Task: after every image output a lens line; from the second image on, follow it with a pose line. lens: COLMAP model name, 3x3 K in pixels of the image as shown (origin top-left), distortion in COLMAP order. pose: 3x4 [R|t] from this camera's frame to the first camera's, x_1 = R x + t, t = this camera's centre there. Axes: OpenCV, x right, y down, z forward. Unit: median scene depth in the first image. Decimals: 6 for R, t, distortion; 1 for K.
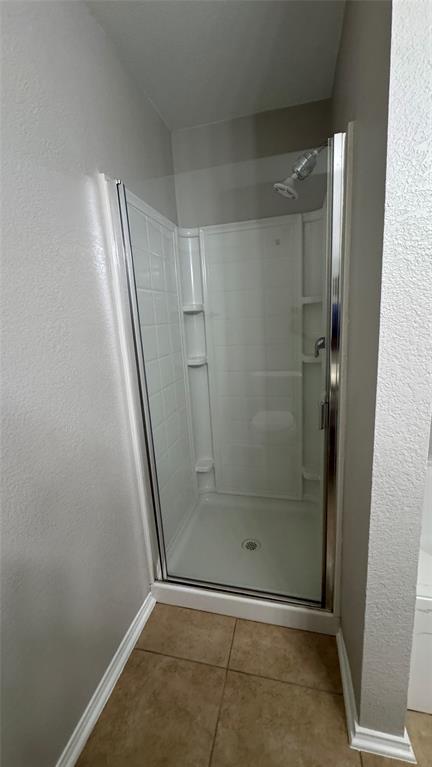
lens RADIAL K [[305.7, 0, 216.0], [0, 305.7, 383.5], [0, 0, 1]] dist [0.000481, 0.000036]
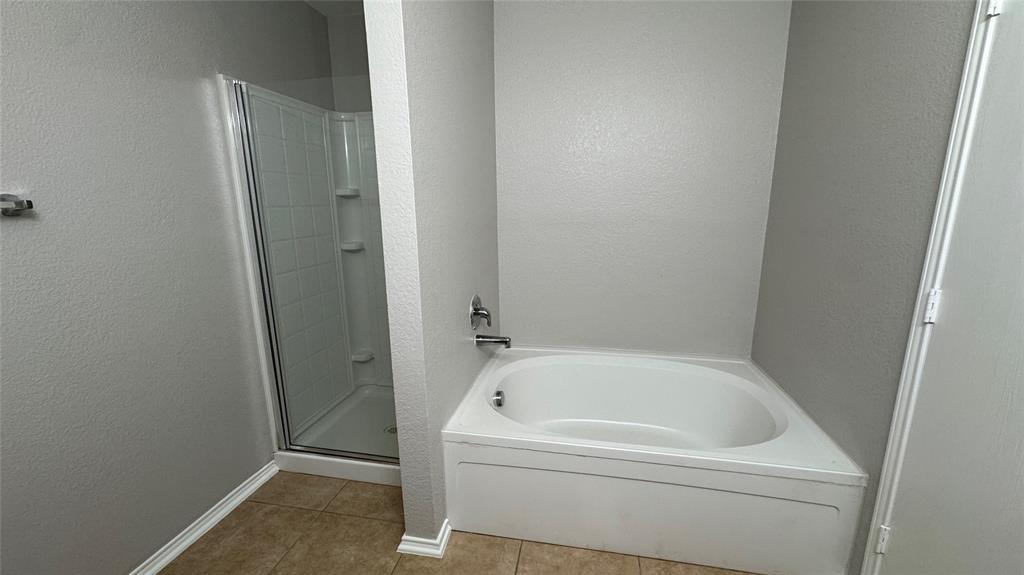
lens RADIAL K [[408.1, 0, 512.0], [0, 408.1, 287.5], [0, 0, 1]] dist [-0.001061, -0.000136]
pose [[0.997618, 0.036533, 0.058508, 0.569772], [-0.036134, 0.999316, -0.007849, 0.079463], [-0.058754, 0.005716, 0.998256, -0.515573]]
